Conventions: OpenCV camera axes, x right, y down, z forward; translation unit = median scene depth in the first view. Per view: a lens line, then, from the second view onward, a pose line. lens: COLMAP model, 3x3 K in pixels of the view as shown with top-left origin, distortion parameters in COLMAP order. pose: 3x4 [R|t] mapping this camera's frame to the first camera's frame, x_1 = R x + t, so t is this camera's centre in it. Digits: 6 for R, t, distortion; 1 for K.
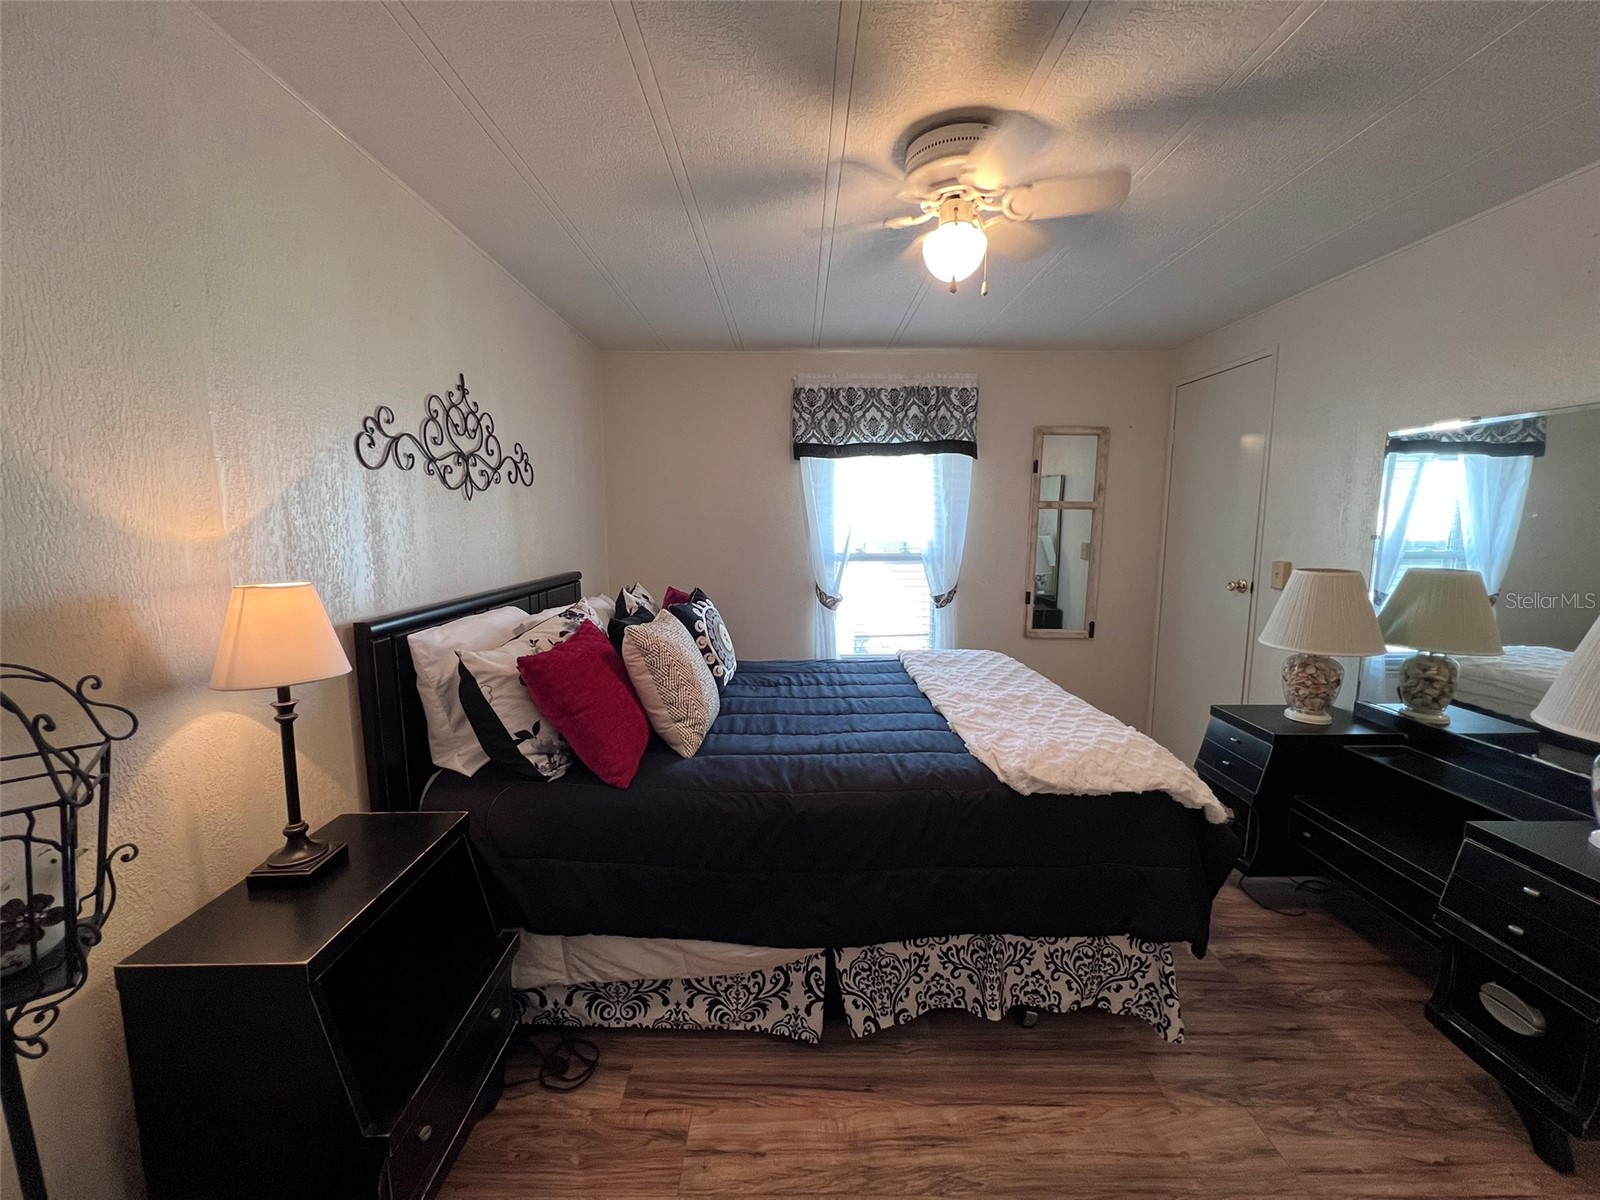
lens RADIAL K [[641.1, 0, 799.0], [0, 641.1, 604.1], [0, 0, 1]] dist [-0.001702, 0.000412]
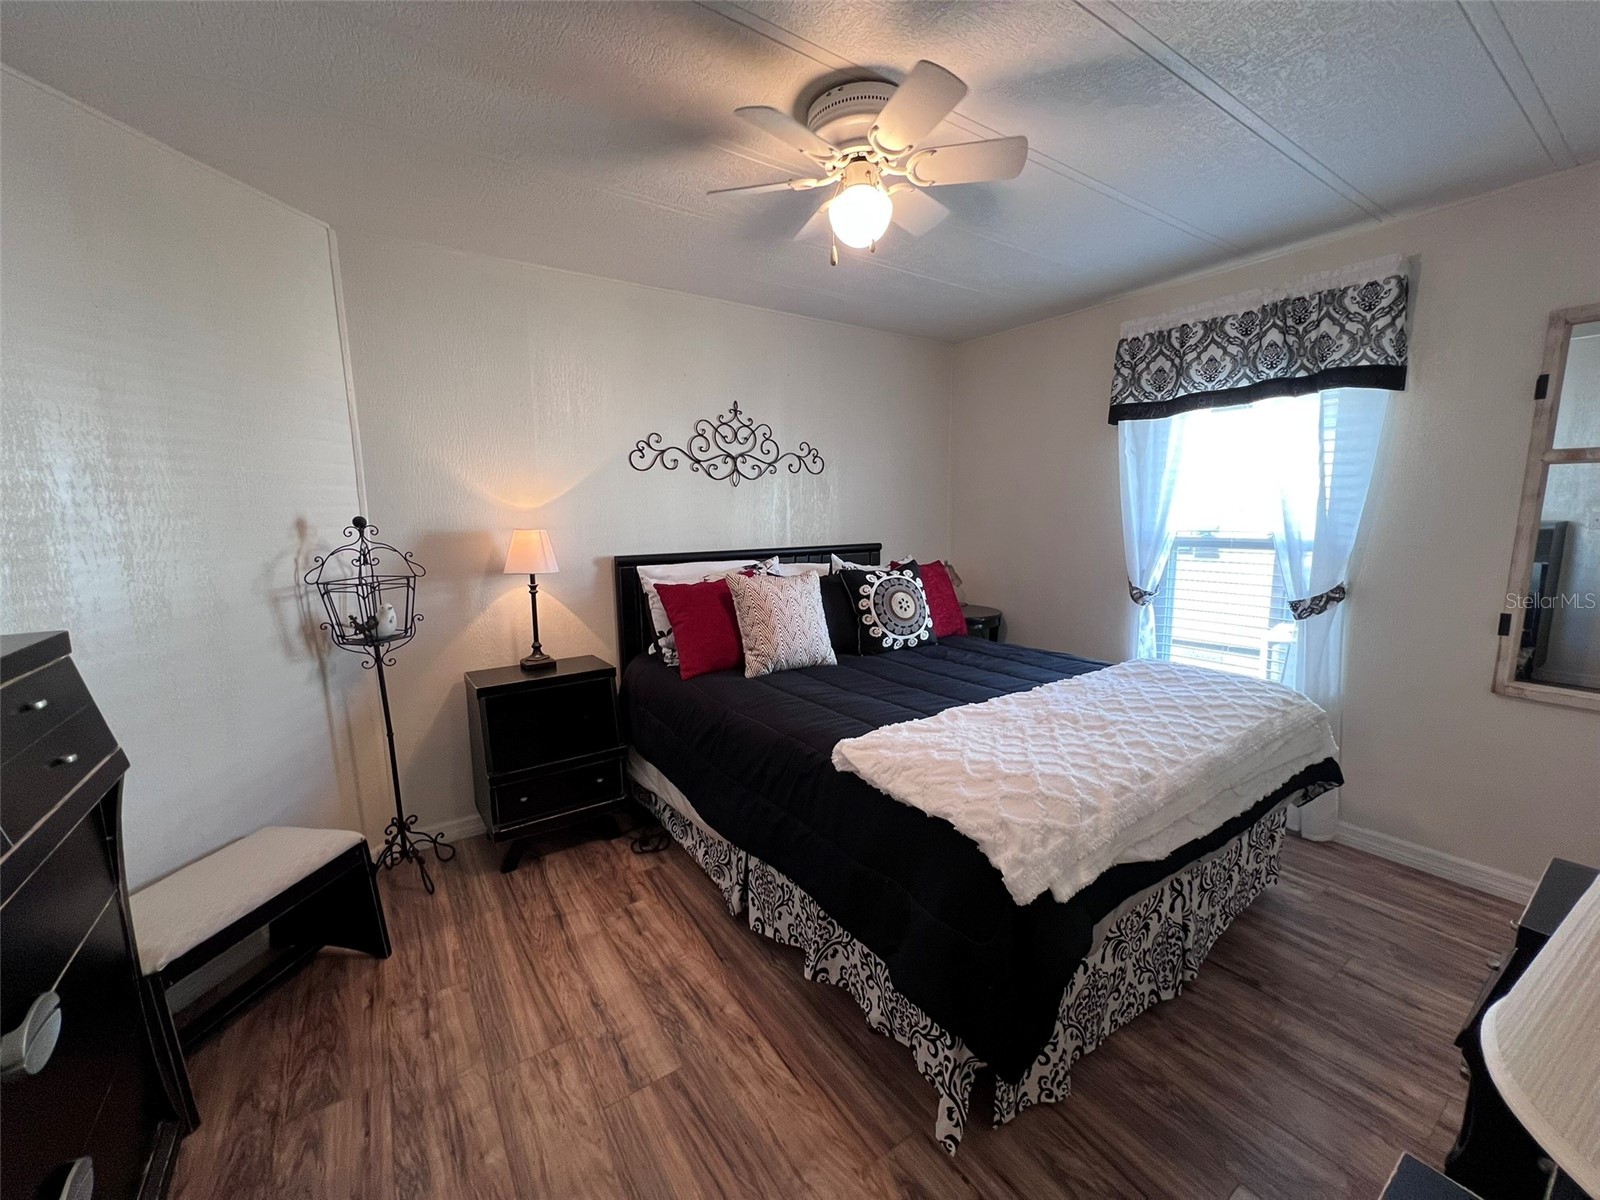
lens RADIAL K [[641.1, 0, 800.1], [0, 641.1, 603.8], [0, 0, 1]] dist [-0.001702, 0.000412]
pose [[0.558688, 0.114043, -0.821500, 0.804535], [-0.097716, 0.992654, 0.071348, -0.012545], [0.823601, 0.040413, 0.565727, 0.289395]]
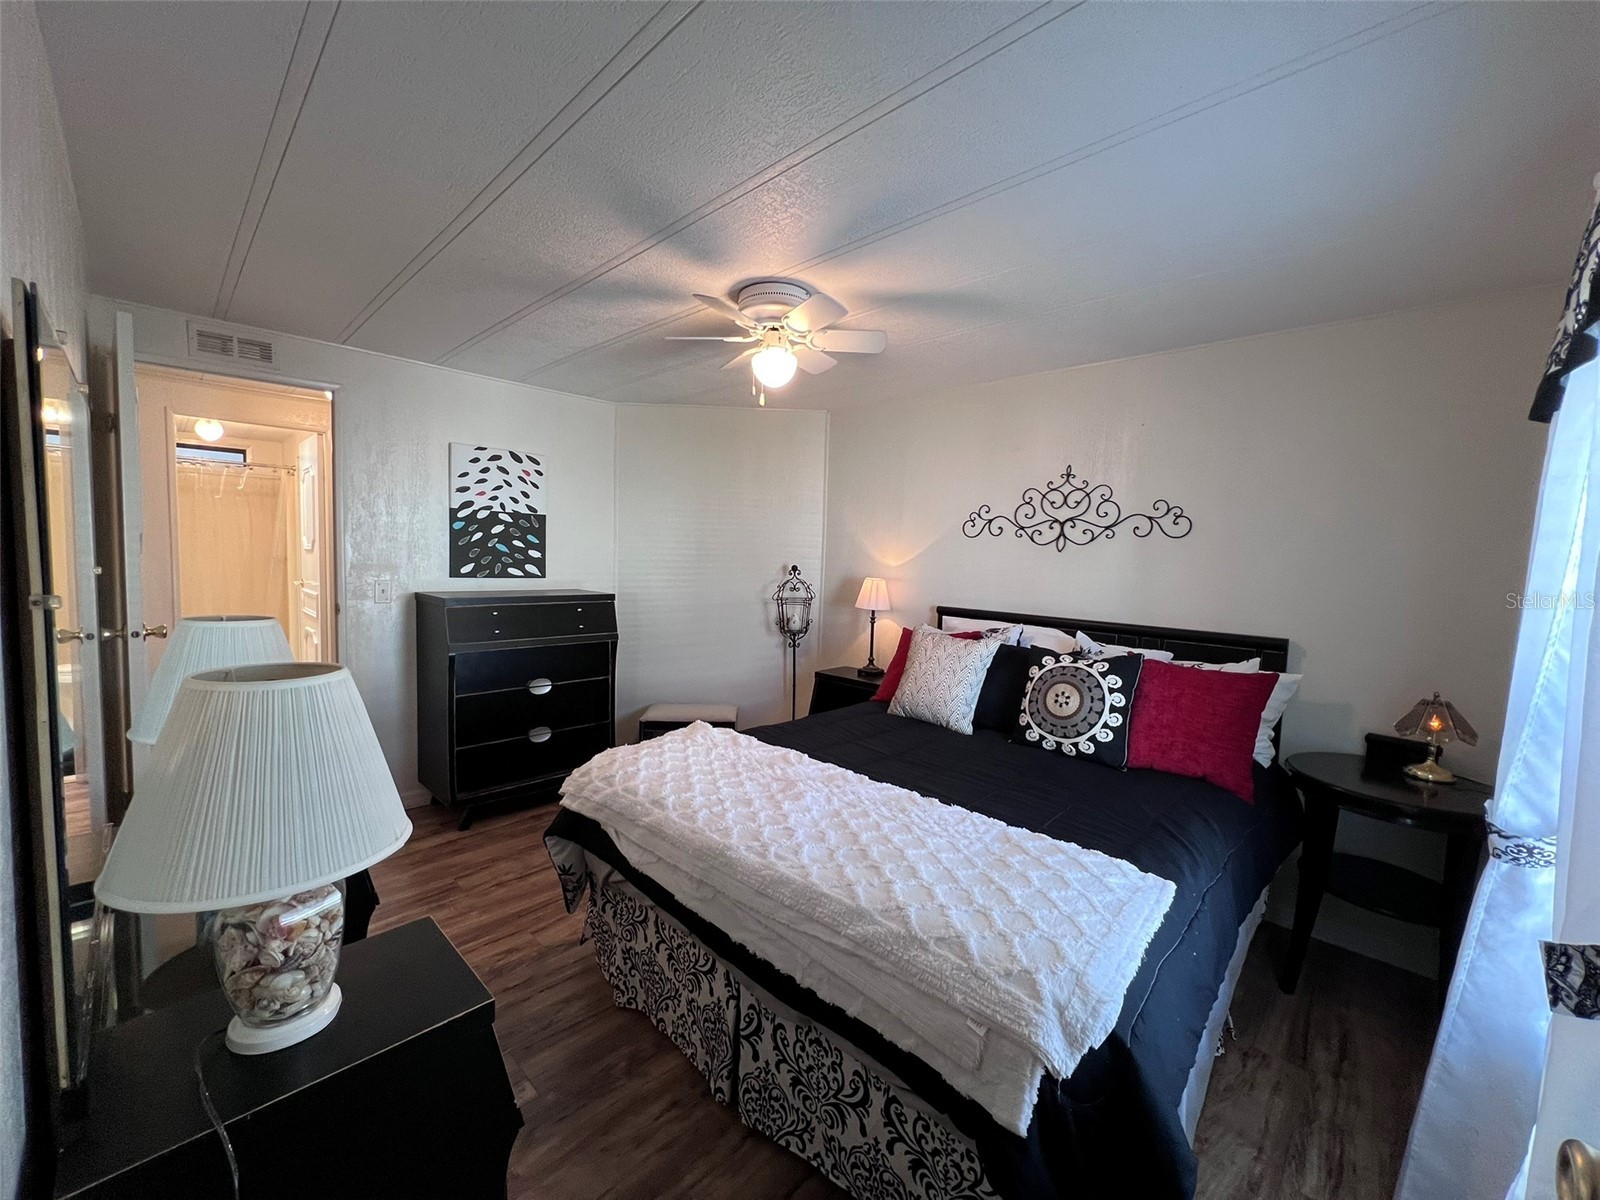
lens RADIAL K [[641.1, 0, 797.4], [0, 641.1, 602.8], [0, 0, 1]] dist [-0.001702, 0.000412]
pose [[-0.703150, 0.035565, -0.710152, 0.911240], [-0.124022, 0.977304, 0.171744, -0.220345], [0.700142, 0.208836, -0.682780, 1.565176]]
